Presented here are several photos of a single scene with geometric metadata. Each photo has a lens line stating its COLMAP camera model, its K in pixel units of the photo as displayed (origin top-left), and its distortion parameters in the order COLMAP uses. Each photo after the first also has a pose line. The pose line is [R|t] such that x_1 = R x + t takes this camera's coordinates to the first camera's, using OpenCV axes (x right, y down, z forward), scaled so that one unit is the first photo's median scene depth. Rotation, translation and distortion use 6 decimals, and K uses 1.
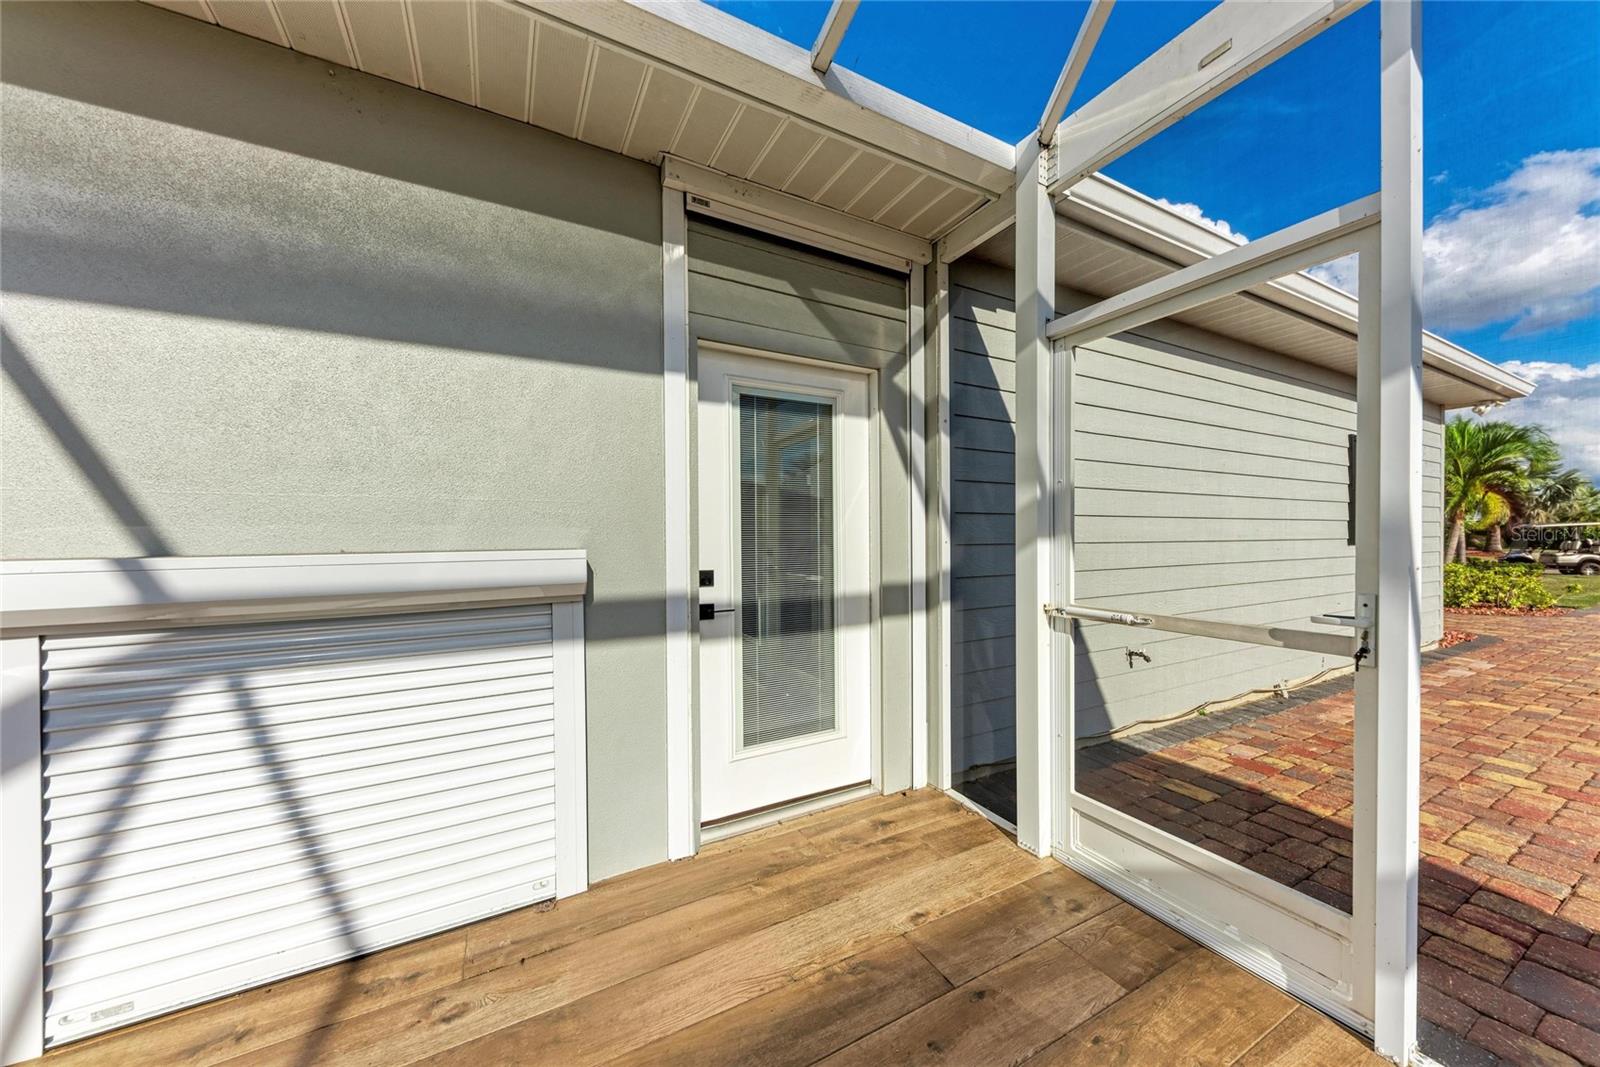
lens RADIAL K [[557.1, 0, 790.6], [0, 557.1, 554.3], [0, 0, 1]] dist [0.009193, -0.000819]
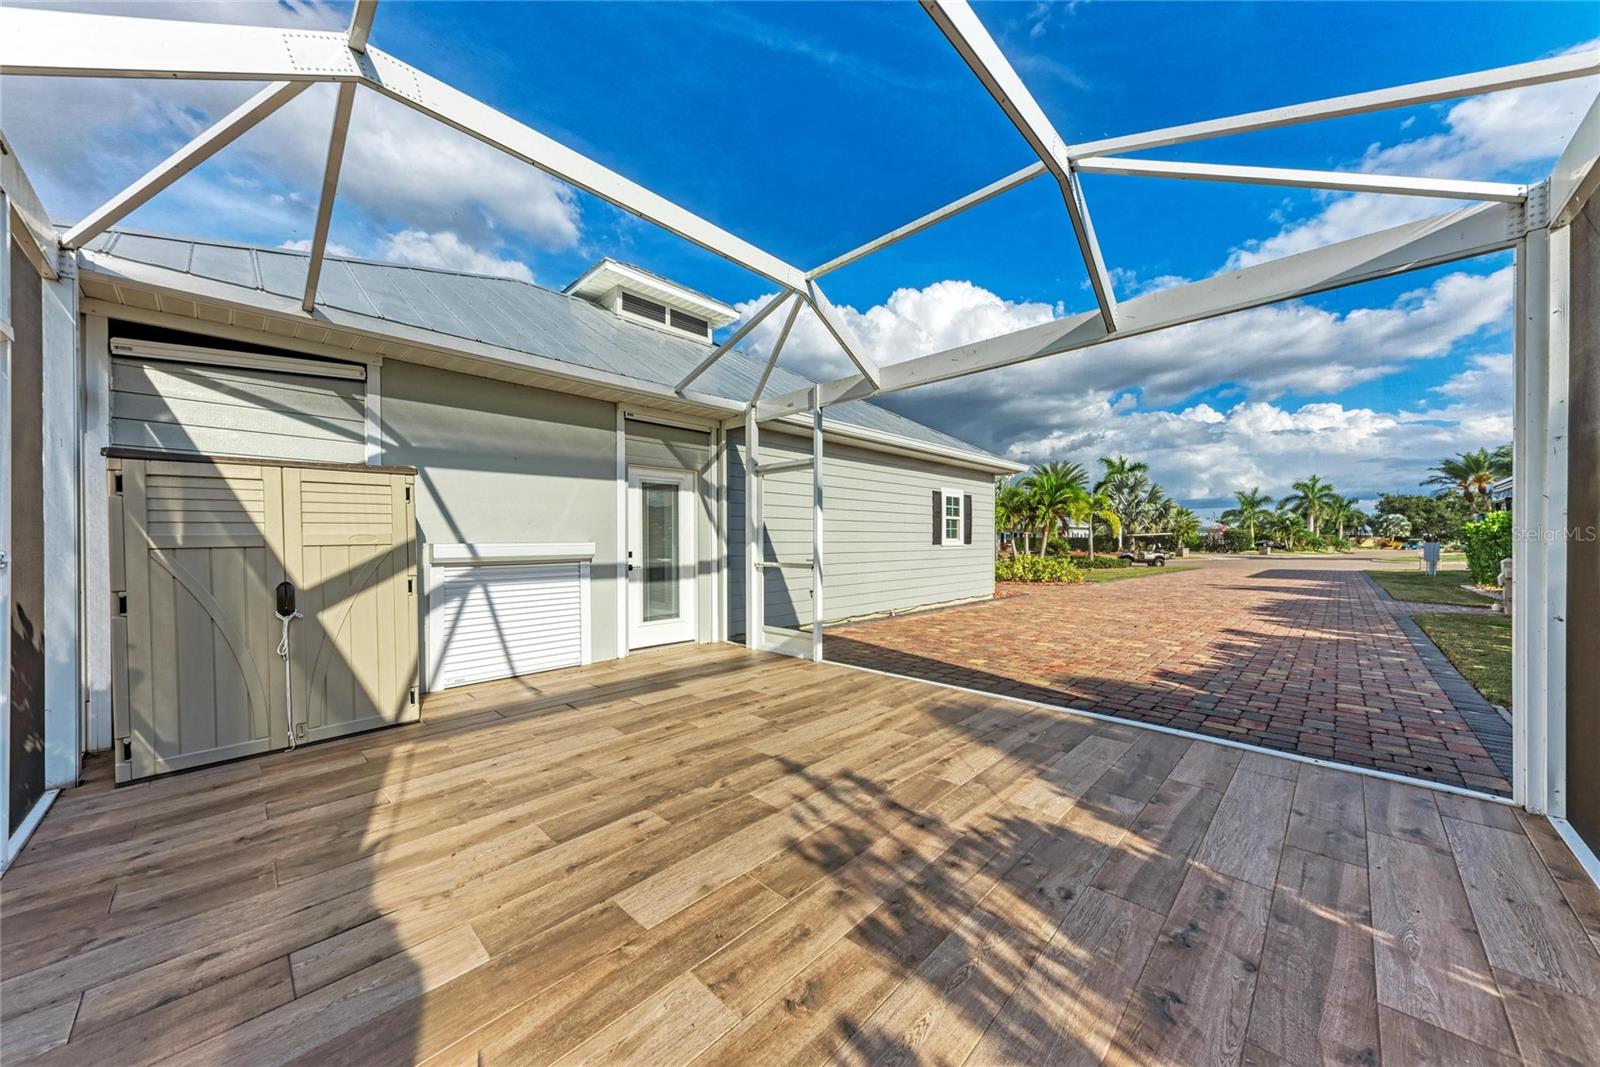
lens RADIAL K [[557.1, 0, 796.4], [0, 557.1, 543.8], [0, 0, 1]] dist [0.009193, -0.000819]
pose [[0.946282, 0.002124, 0.323334, -0.234847], [0.006366, 0.999662, -0.025198, 0.046150], [-0.323279, 0.025903, 0.945949, -1.526842]]
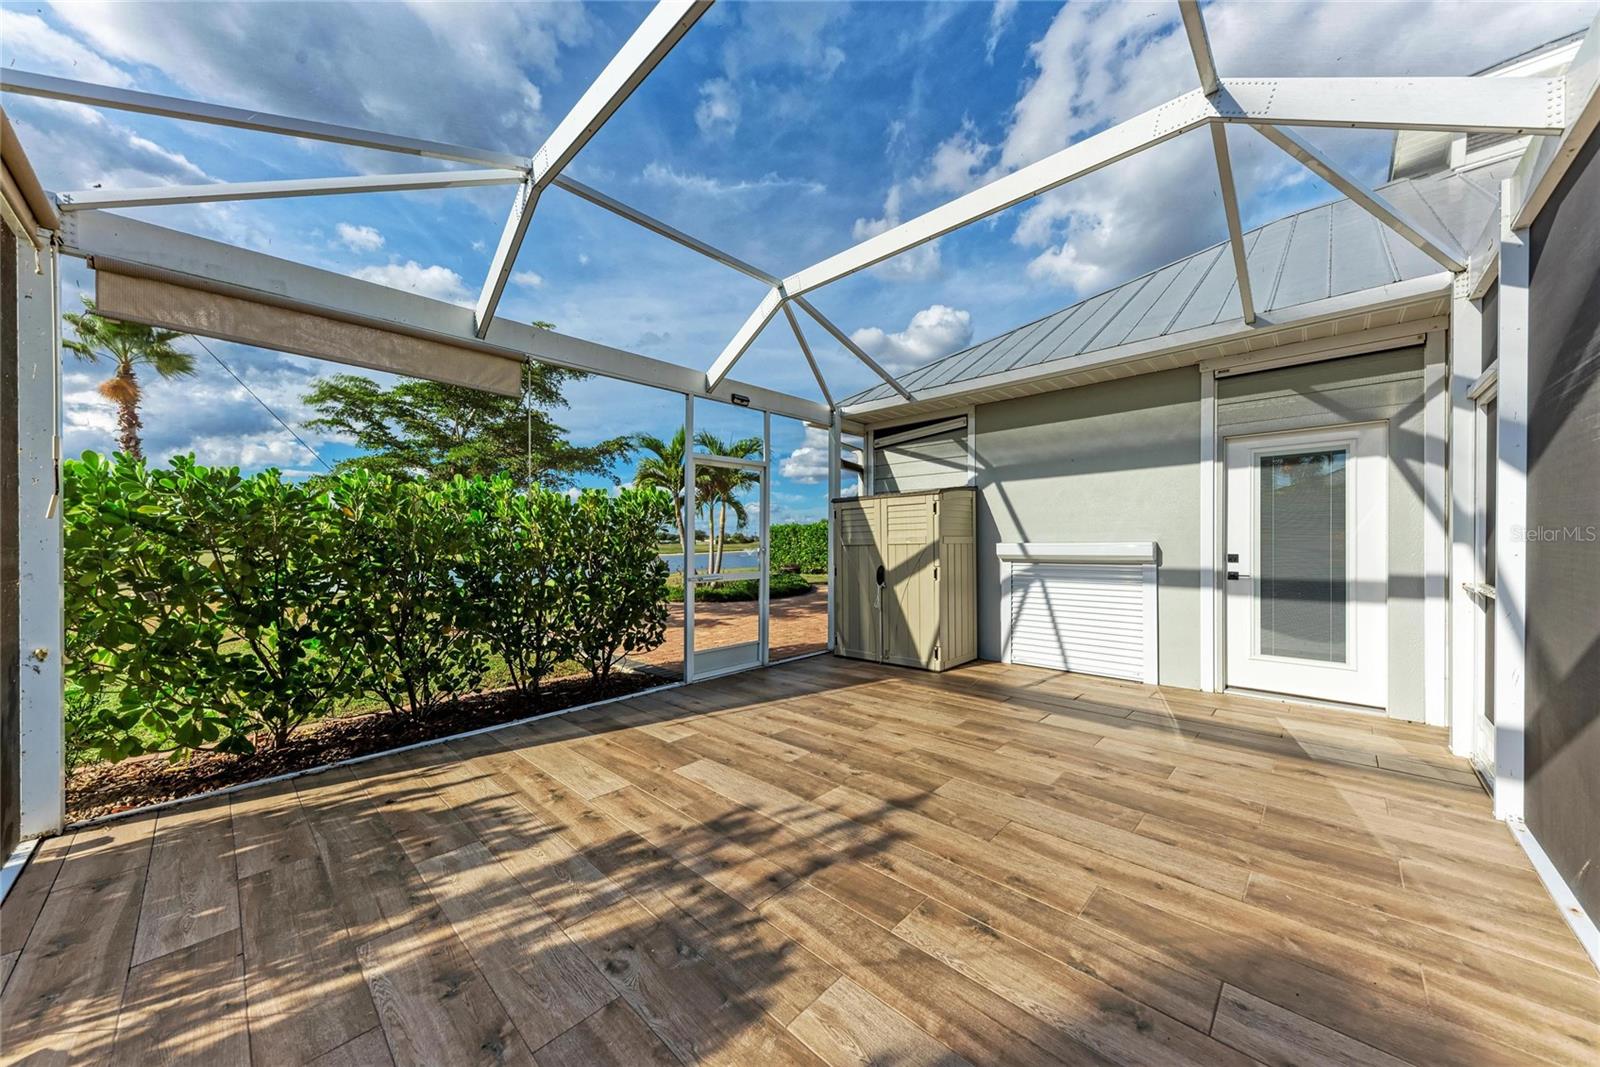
lens RADIAL K [[557.1, 0, 810.1], [0, 557.1, 540.3], [0, 0, 1]] dist [0.009193, -0.000819]
pose [[0.330695, 0.004620, -0.943726, 1.083483], [-0.023169, 0.999726, -0.003225, 0.007053], [0.943453, 0.022932, 0.330712, -0.906679]]
